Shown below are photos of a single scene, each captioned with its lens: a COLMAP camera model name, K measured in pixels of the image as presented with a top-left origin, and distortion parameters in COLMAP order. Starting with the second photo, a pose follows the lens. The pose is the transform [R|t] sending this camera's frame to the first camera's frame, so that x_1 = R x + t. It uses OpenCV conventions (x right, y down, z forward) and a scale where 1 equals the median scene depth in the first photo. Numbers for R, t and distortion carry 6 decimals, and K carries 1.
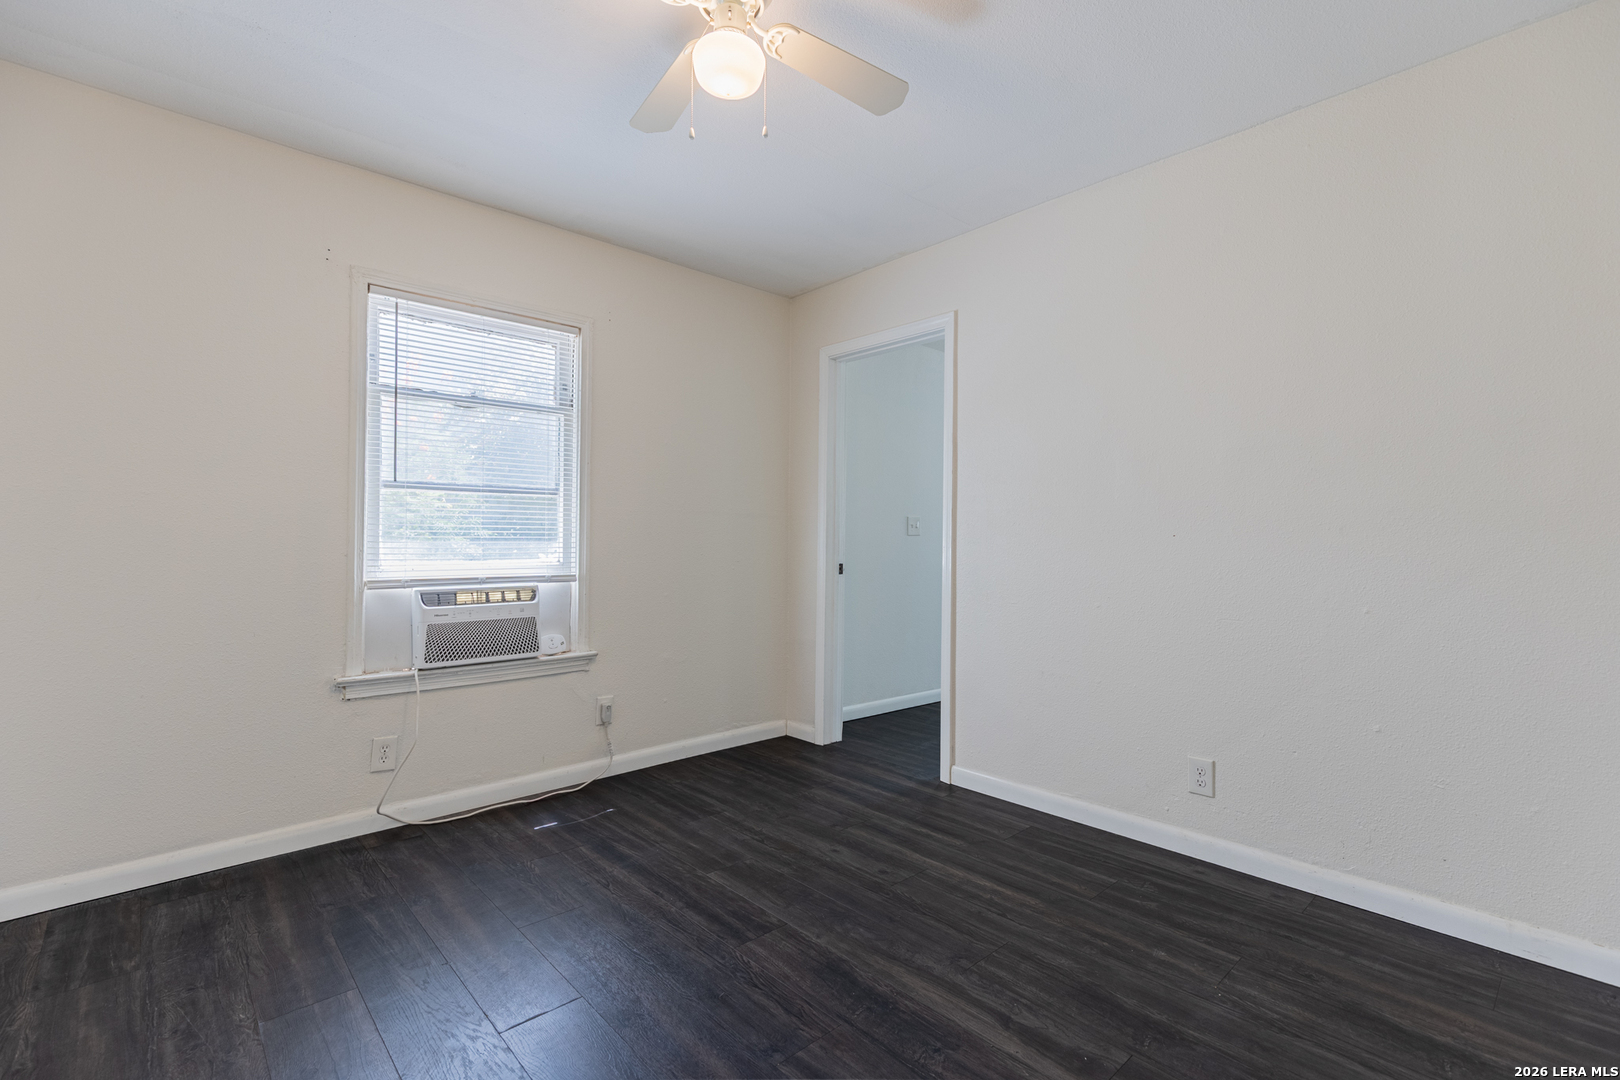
lens RADIAL K [[726.2, 0, 811.6], [0, 726.2, 534.9], [0, 0, 1]] dist [0.010956, -0.002216]
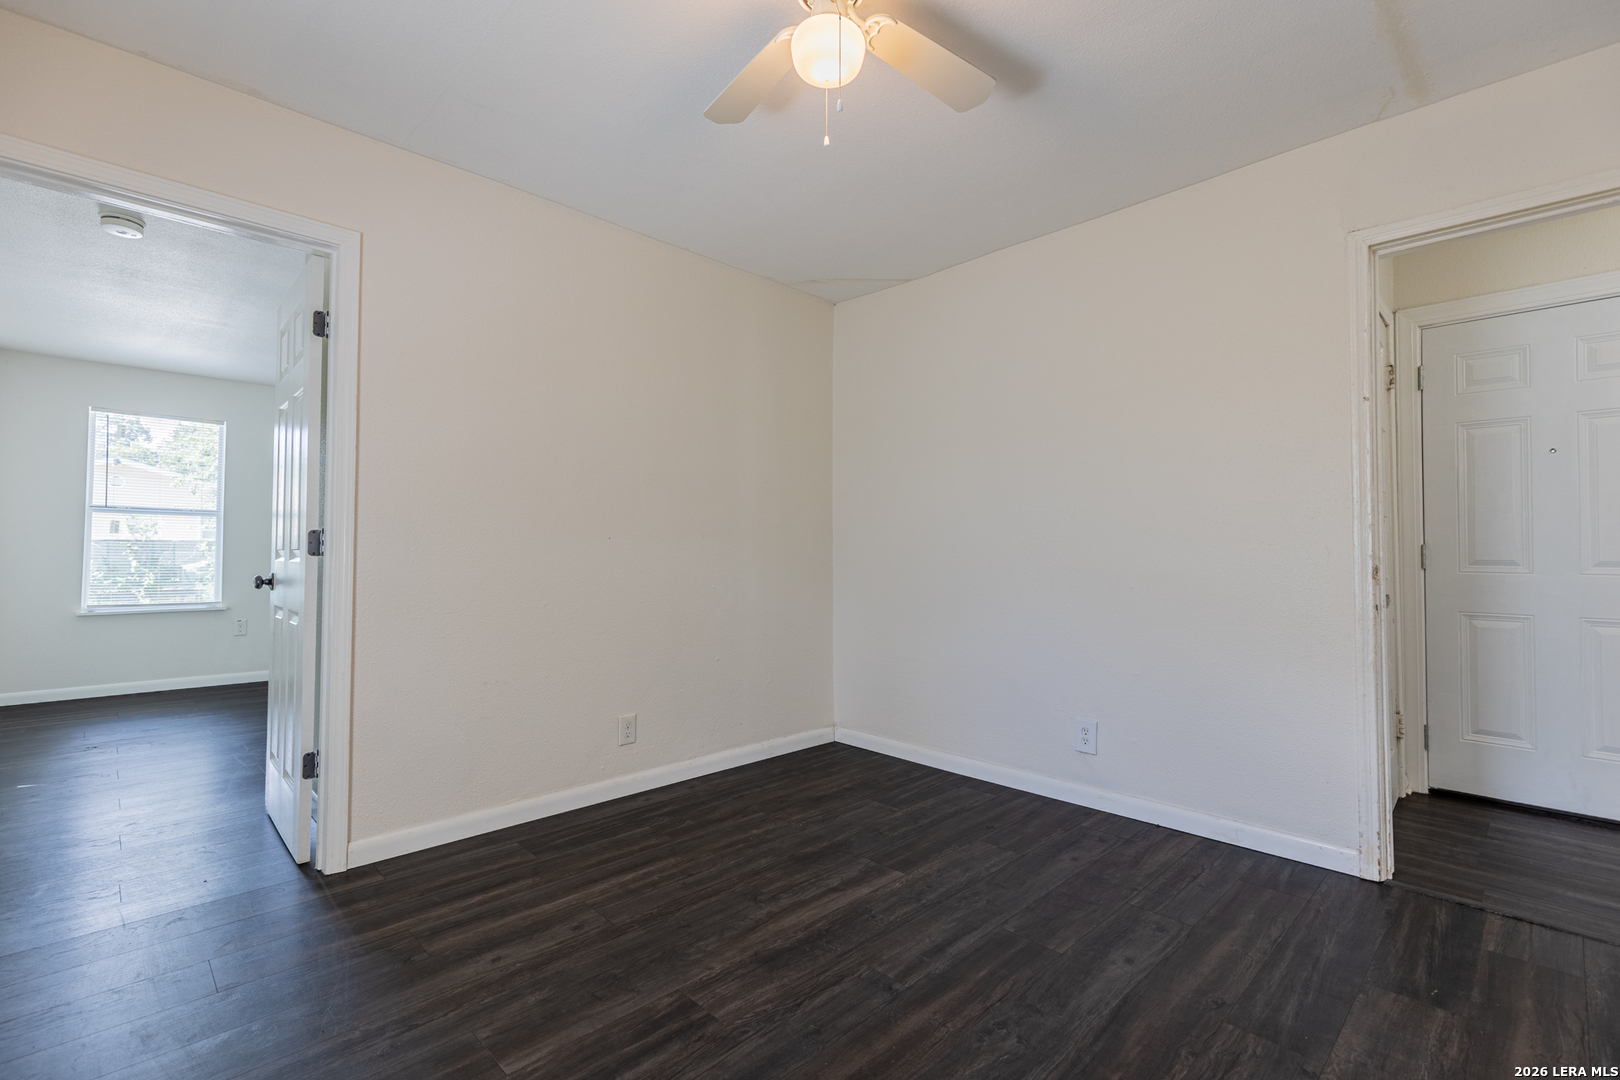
lens RADIAL K [[726.2, 0, 822.5], [0, 726.2, 533.3], [0, 0, 1]] dist [0.010956, -0.002216]
pose [[-0.038728, 0.018184, 0.999084, -0.836104], [-0.016396, 0.999688, -0.018831, 0.011463], [-0.999115, -0.017111, -0.038418, 0.808085]]
